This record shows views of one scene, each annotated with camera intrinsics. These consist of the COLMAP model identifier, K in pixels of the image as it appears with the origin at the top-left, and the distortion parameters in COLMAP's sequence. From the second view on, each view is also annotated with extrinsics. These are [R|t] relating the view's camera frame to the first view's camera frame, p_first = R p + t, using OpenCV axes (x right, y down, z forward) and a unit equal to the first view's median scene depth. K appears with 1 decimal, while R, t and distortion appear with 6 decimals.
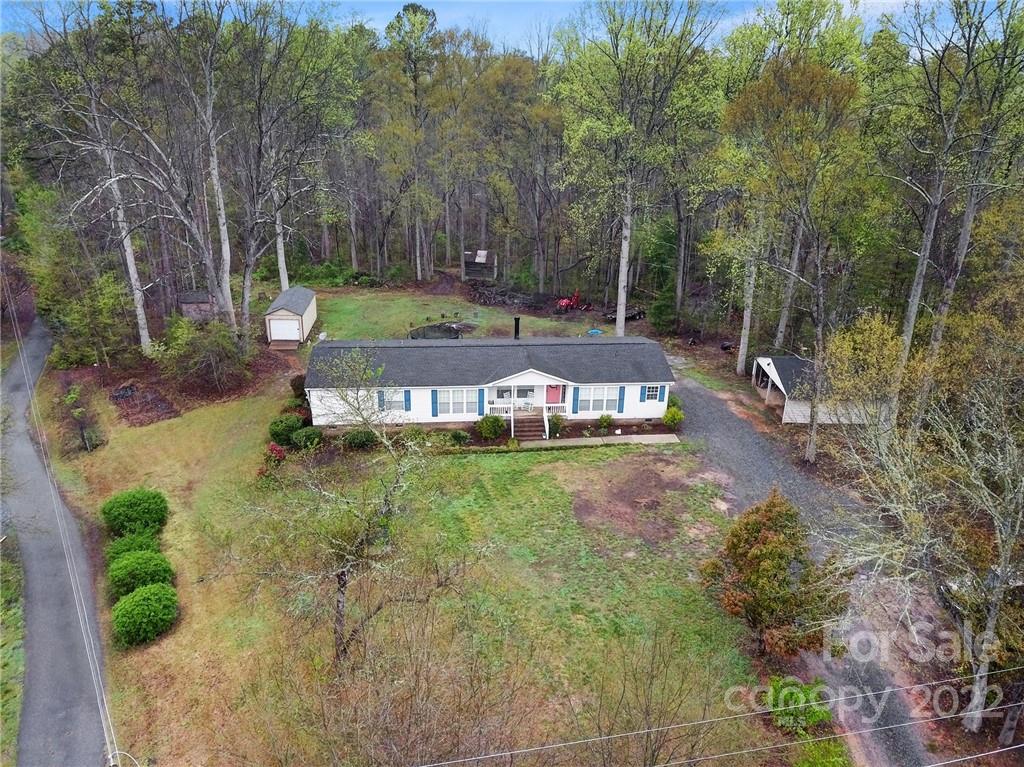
lens RADIAL K [[827.6, 0, 512.0], [0, 827.6, 383.5], [0, 0, 1]] dist [0.036440, -0.008181]
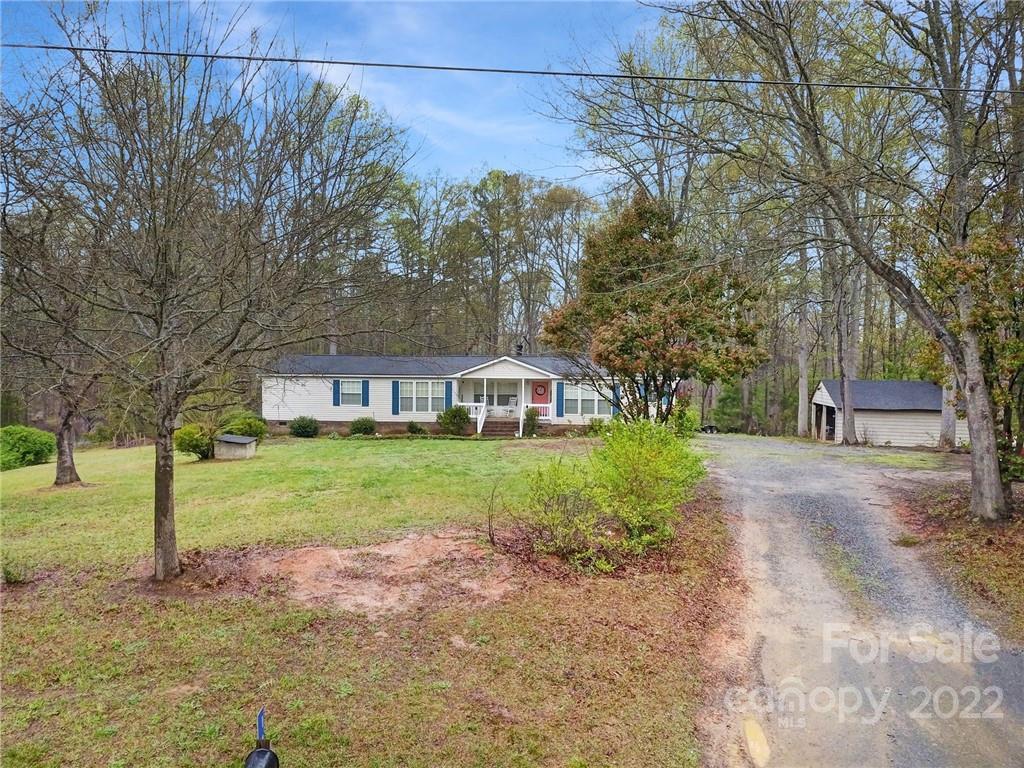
lens RADIAL K [[827.6, 0, 512.0], [0, 827.6, 384.0], [0, 0, 1]] dist [0.036440, -0.008181]
pose [[0.979744, -0.005906, -0.200166, 0.198193], [-0.062890, 0.939917, -0.335560, 0.291404], [0.190121, 0.341351, 0.920507, 0.217465]]
